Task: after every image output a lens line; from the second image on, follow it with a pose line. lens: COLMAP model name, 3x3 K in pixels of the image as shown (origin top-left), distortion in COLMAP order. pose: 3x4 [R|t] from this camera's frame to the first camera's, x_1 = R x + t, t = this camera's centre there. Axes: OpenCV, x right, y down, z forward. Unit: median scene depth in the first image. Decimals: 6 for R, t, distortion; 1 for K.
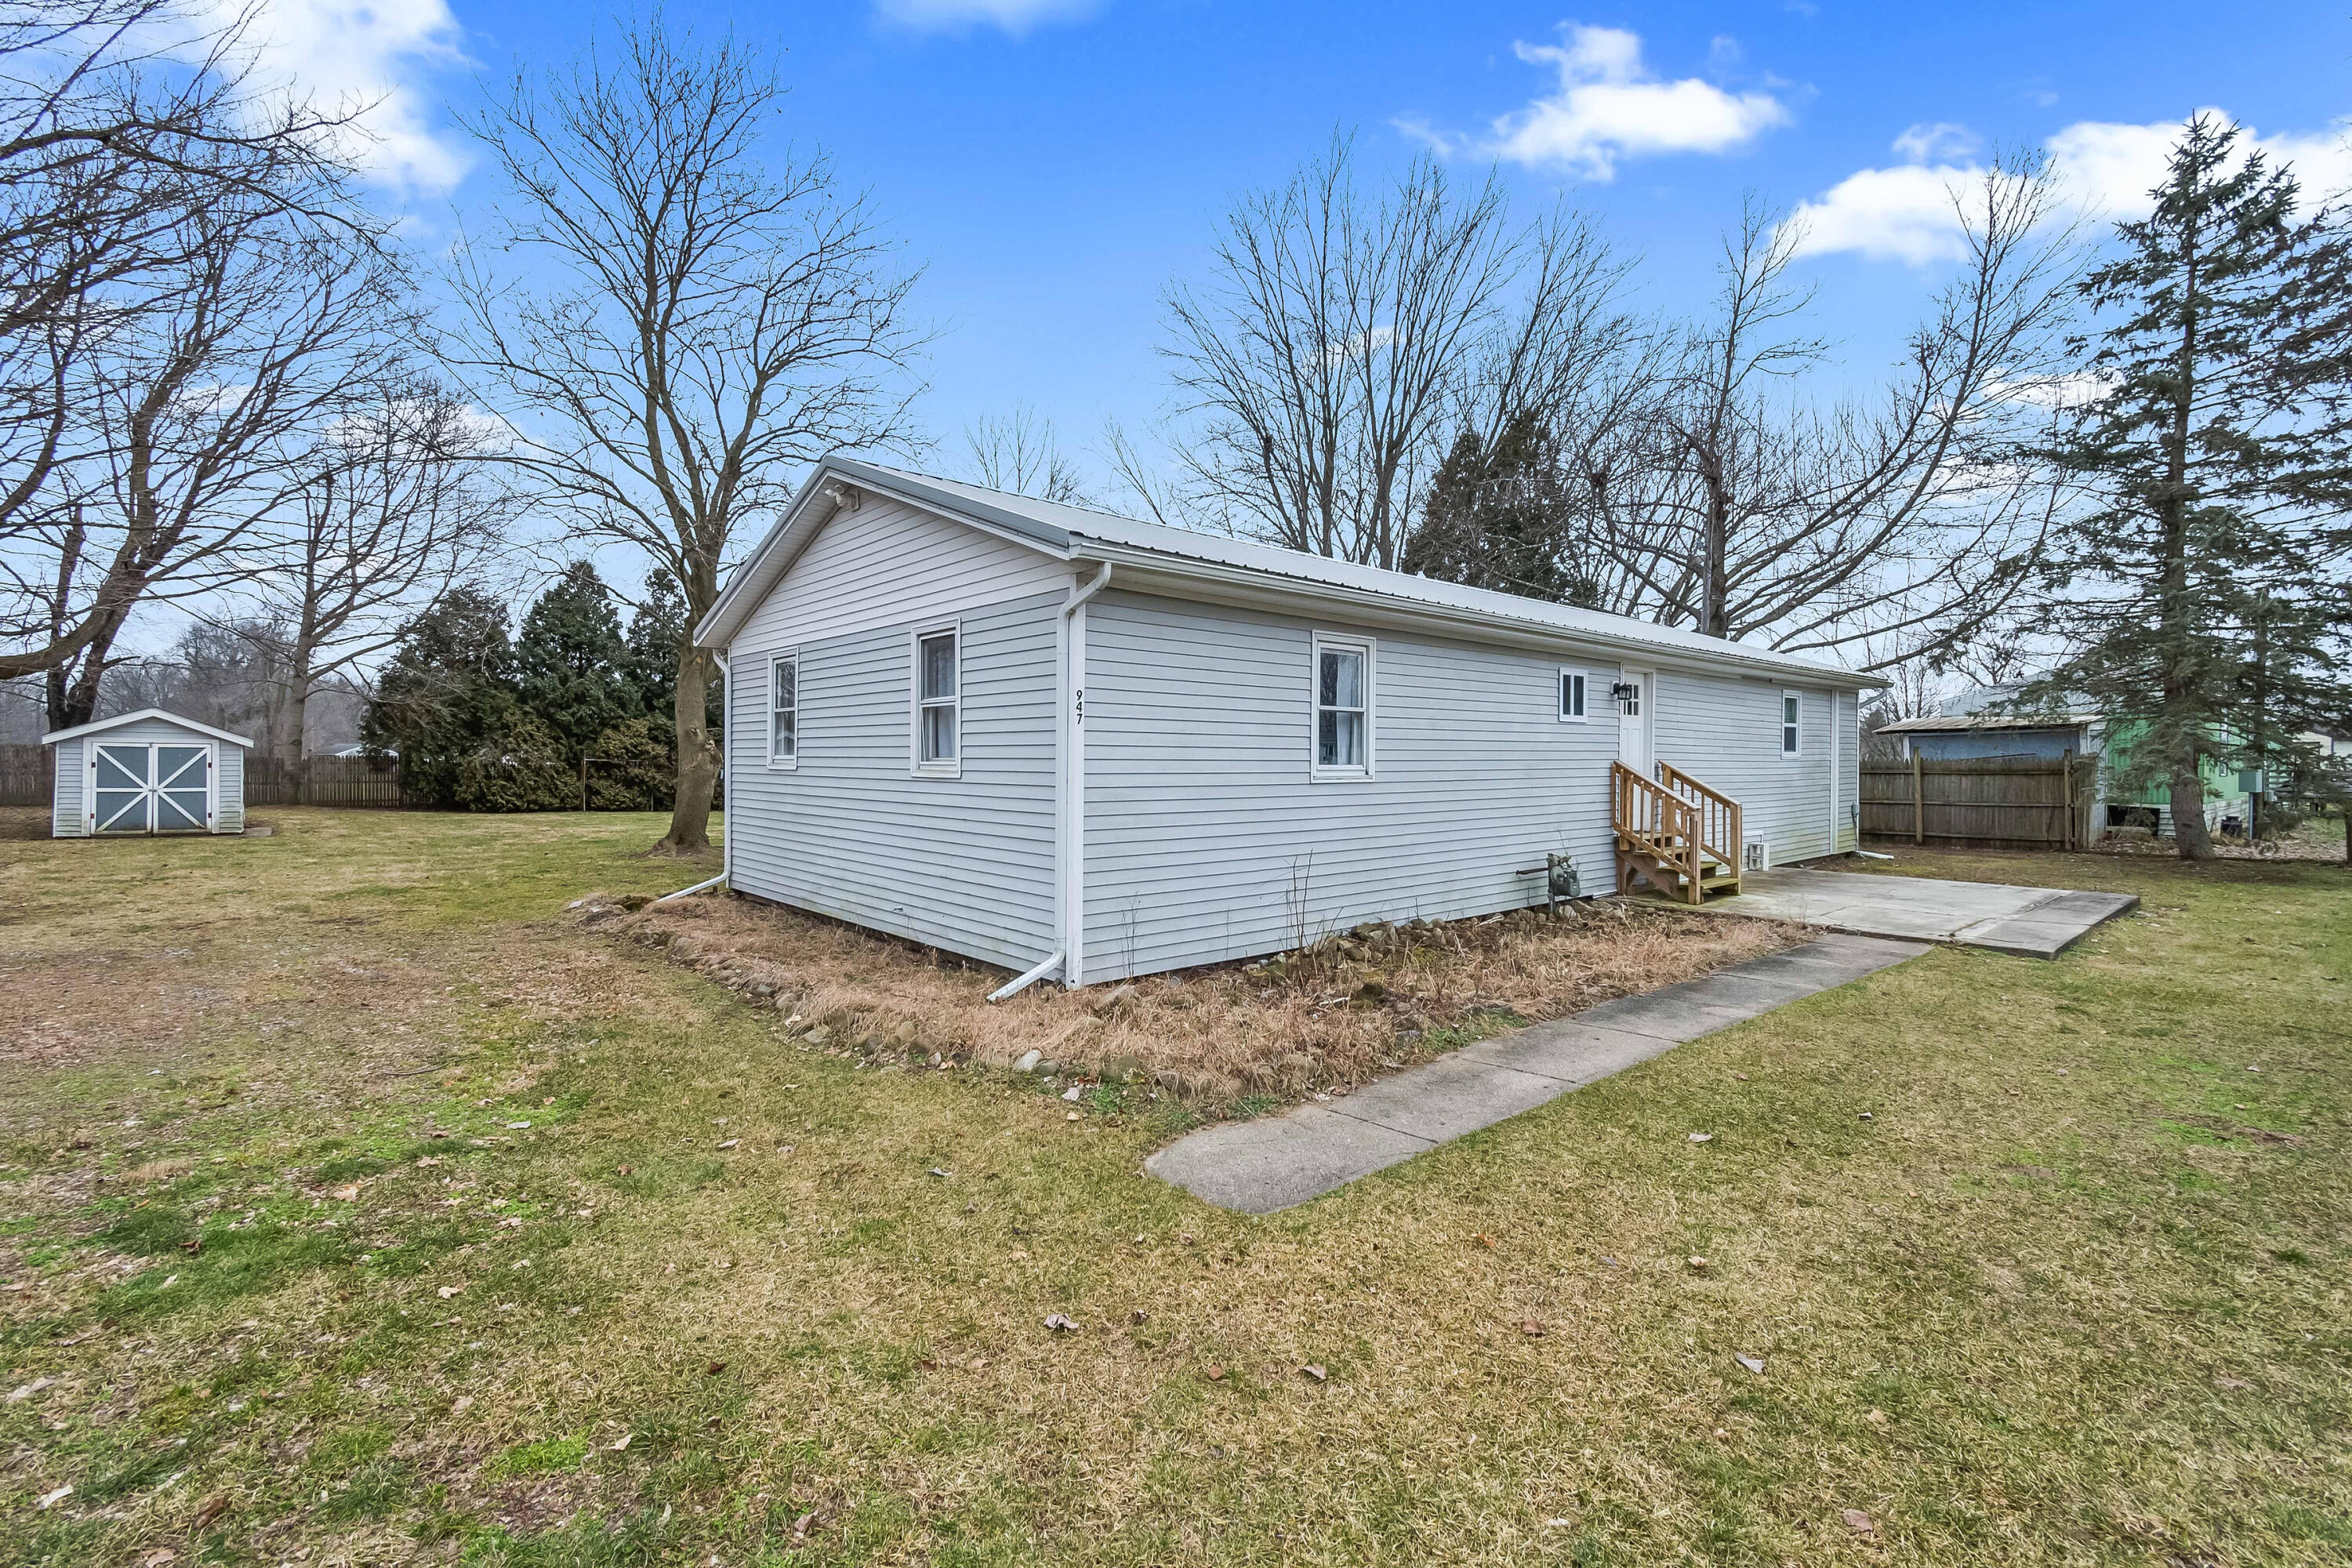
lens RADIAL K [[1041.9, 0, 1179.9], [0, 1041.9, 768.6], [0, 0, 1]] dist [0.016575, -0.009274]
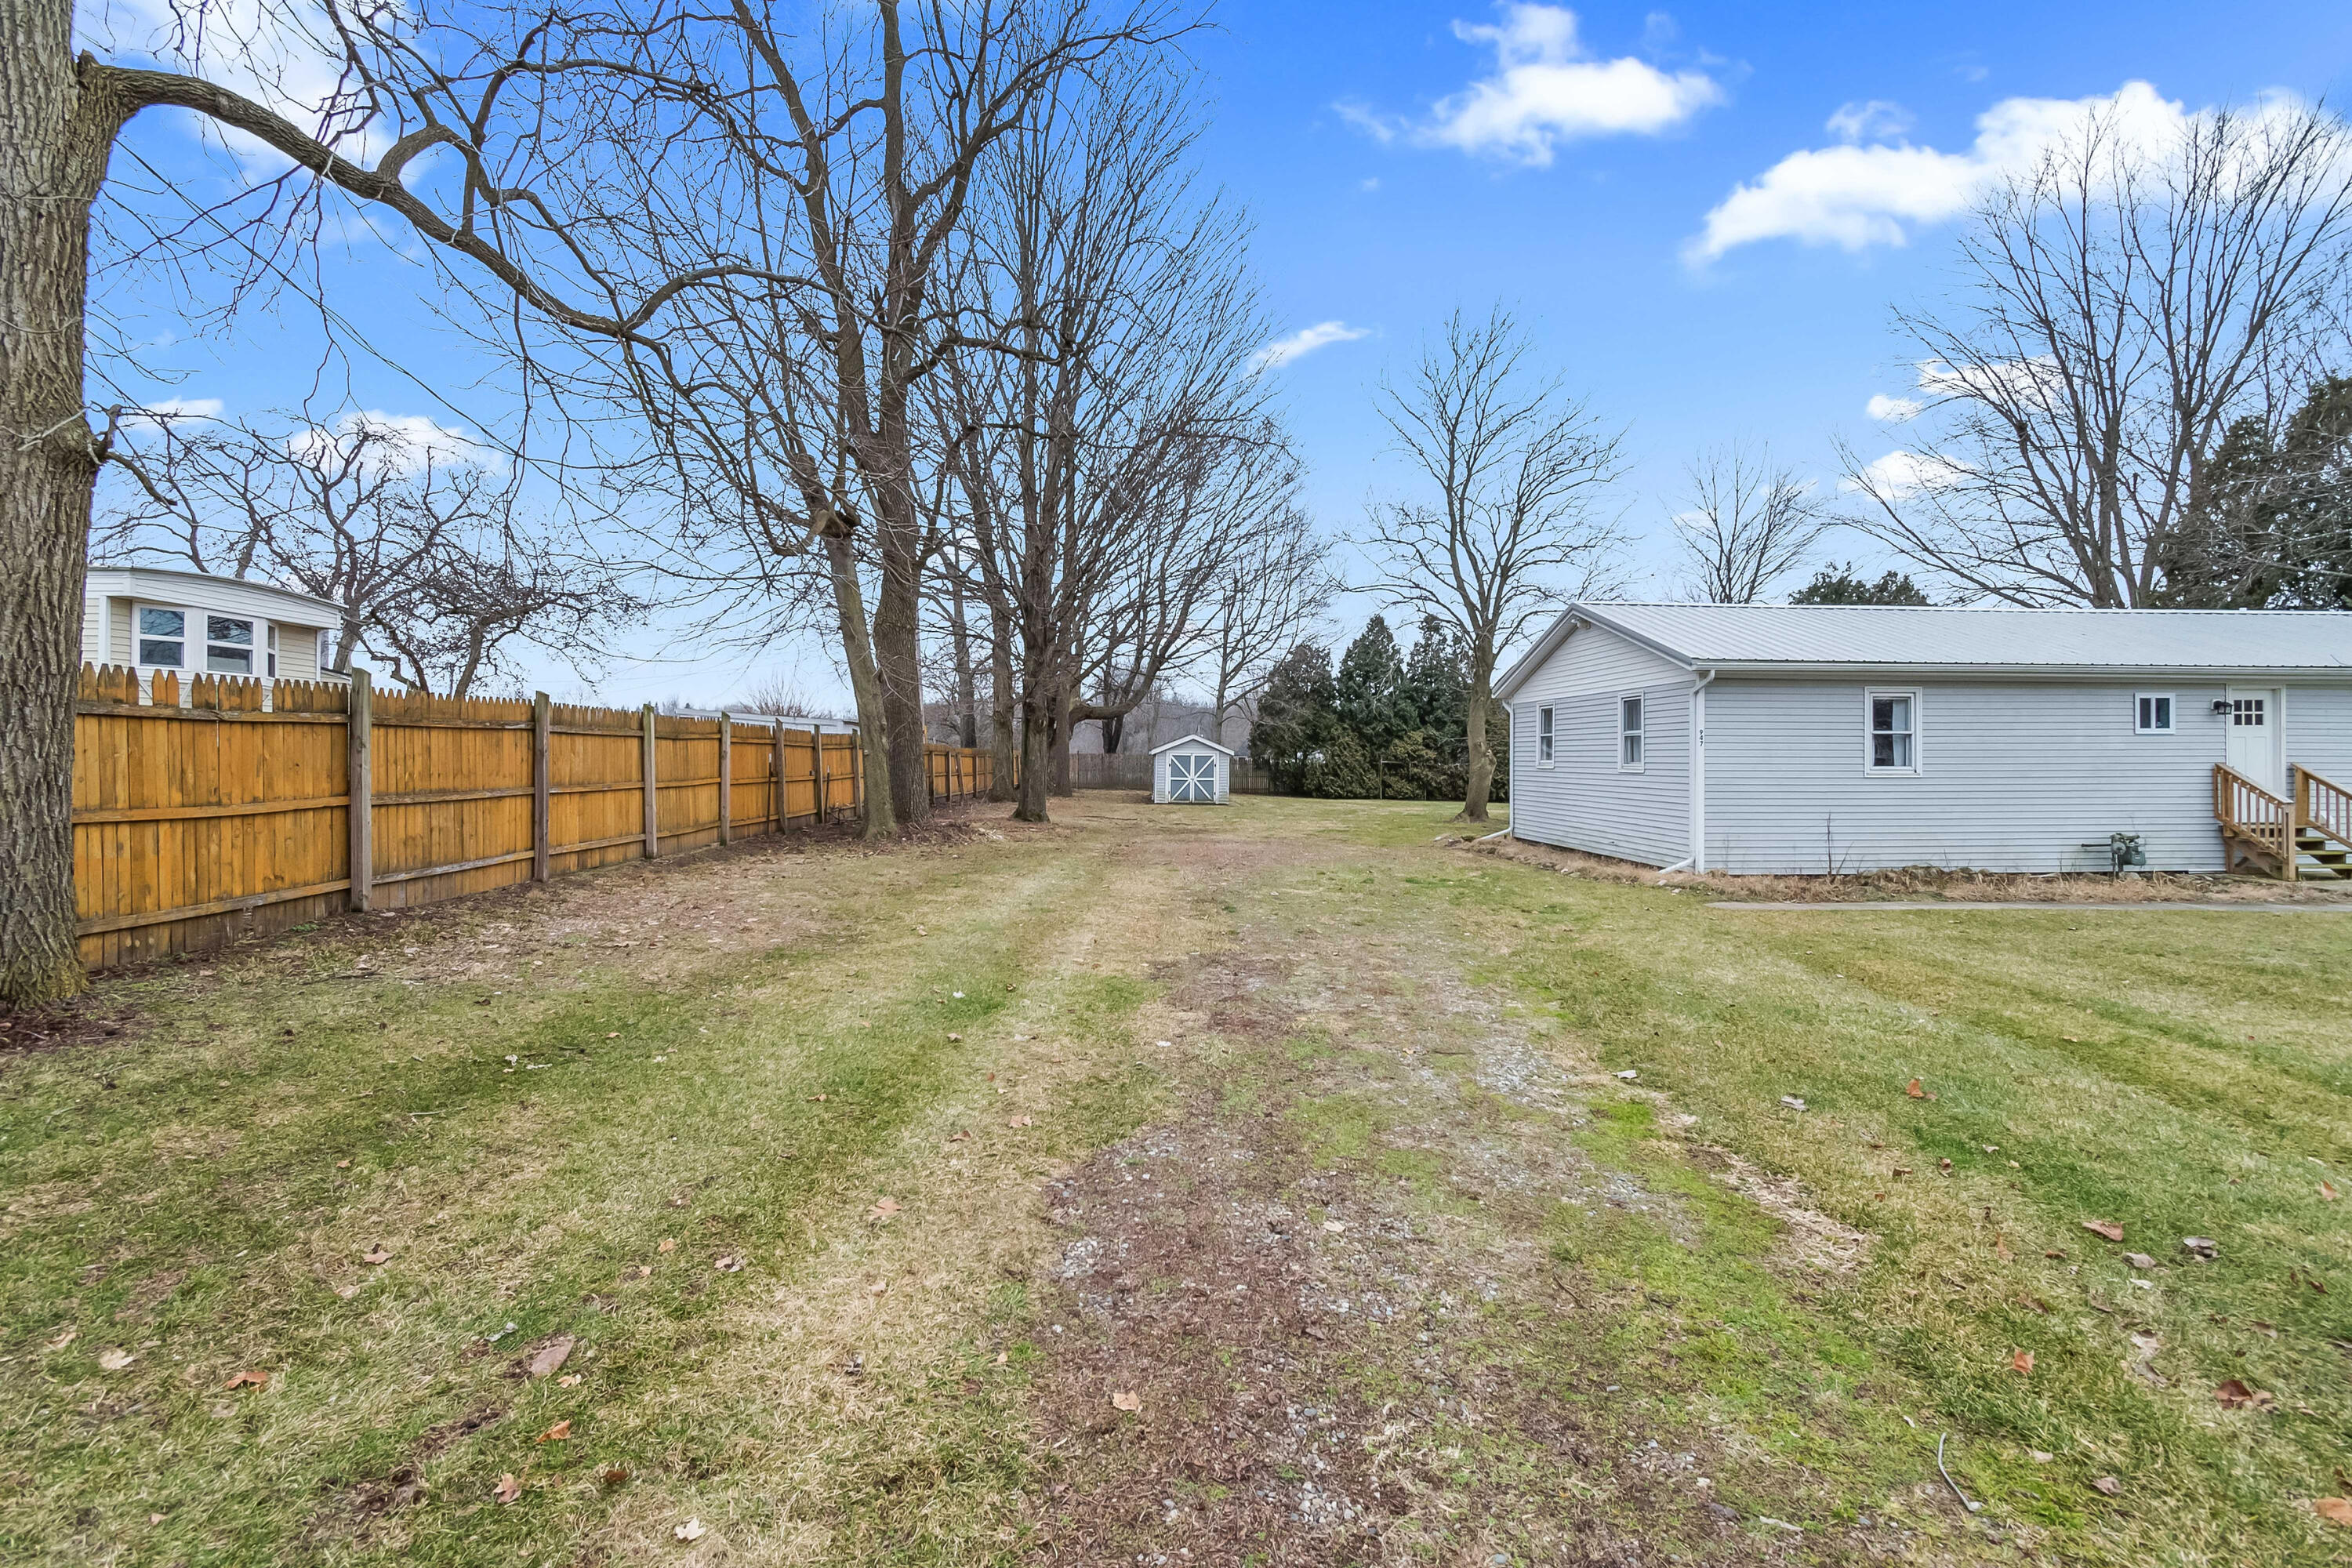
lens RADIAL K [[1059.3, 0, 1179.8], [0, 1059.3, 753.4], [0, 0, 1]] dist [0.001586, -0.000002]
pose [[0.789423, -0.005413, -0.613826, 0.134368], [-0.003899, 0.999897, -0.013833, 0.001534], [0.613838, 0.013313, 0.789320, -0.459637]]
